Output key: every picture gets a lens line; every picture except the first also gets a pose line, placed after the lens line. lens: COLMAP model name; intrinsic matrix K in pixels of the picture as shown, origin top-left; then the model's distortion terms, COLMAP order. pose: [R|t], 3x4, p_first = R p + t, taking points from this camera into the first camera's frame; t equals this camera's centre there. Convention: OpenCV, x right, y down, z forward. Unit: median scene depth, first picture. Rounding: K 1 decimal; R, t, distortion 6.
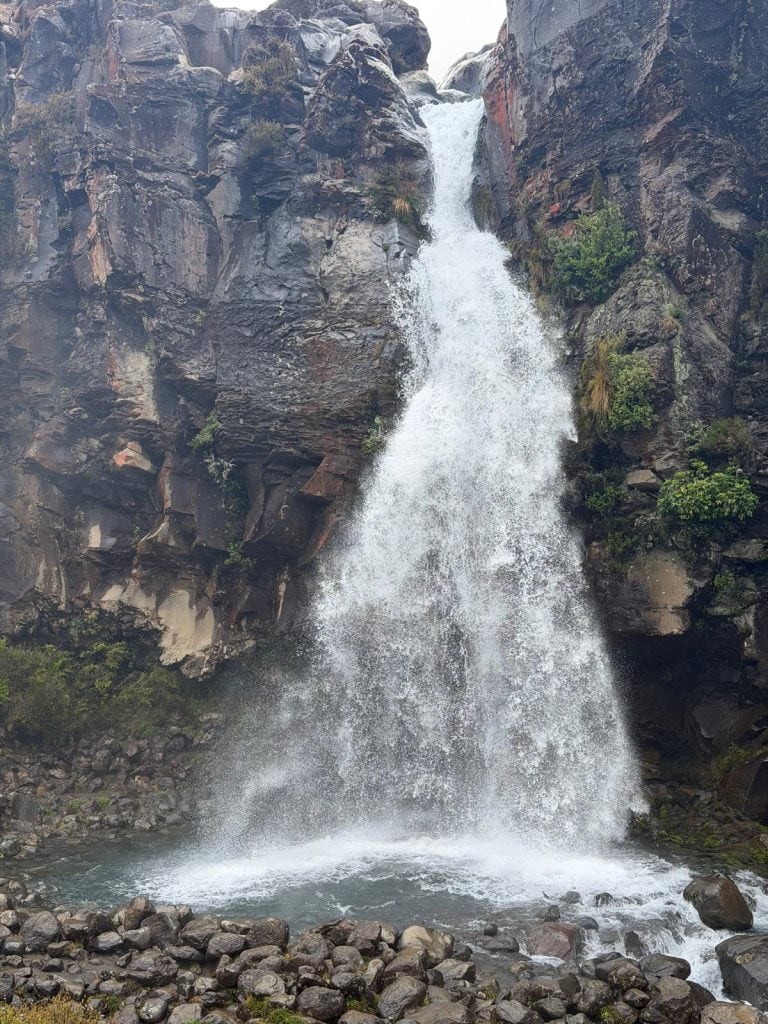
lens RADIAL K [[1374.0, 0, 383.8], [0, 1374.0, 518.6], [0, 0, 1]] dist [0.127115, 0.000000]
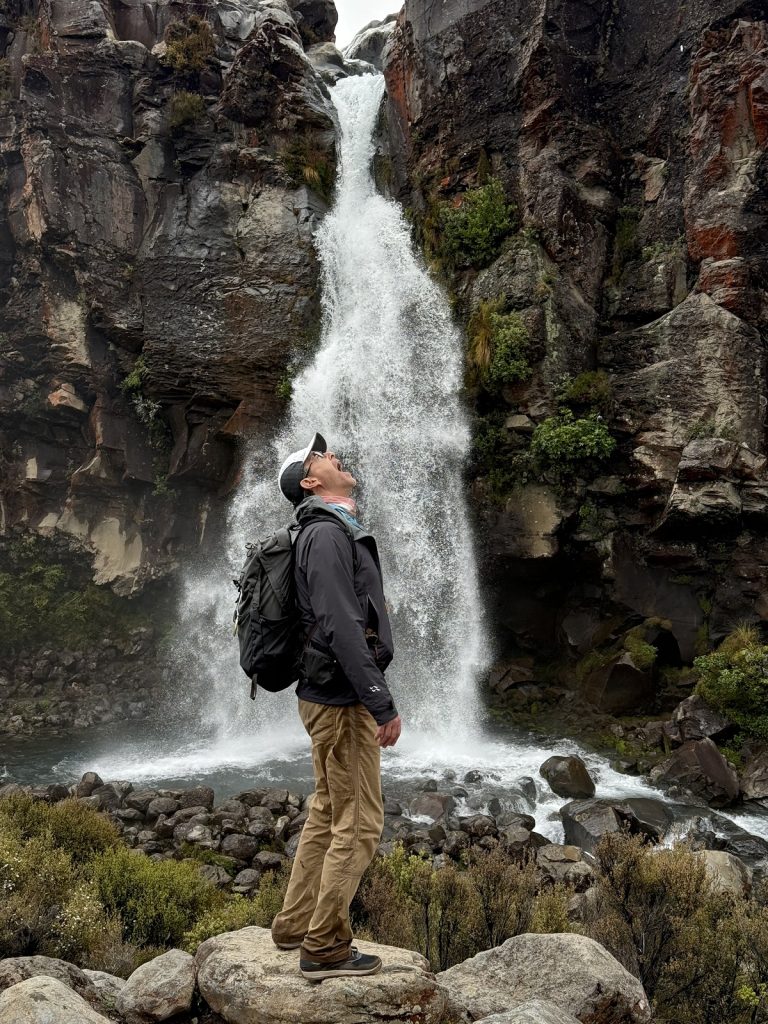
lens RADIAL K [[1374.0, 0, 388.1], [0, 1374.0, 516.9], [0, 0, 1]] dist [0.127115, 0.000000]
pose [[0.997979, 0.001868, 0.063519, 0.005114], [-0.005447, 0.998403, 0.056227, -0.014060], [-0.063313, -0.056459, 0.996395, -0.138396]]
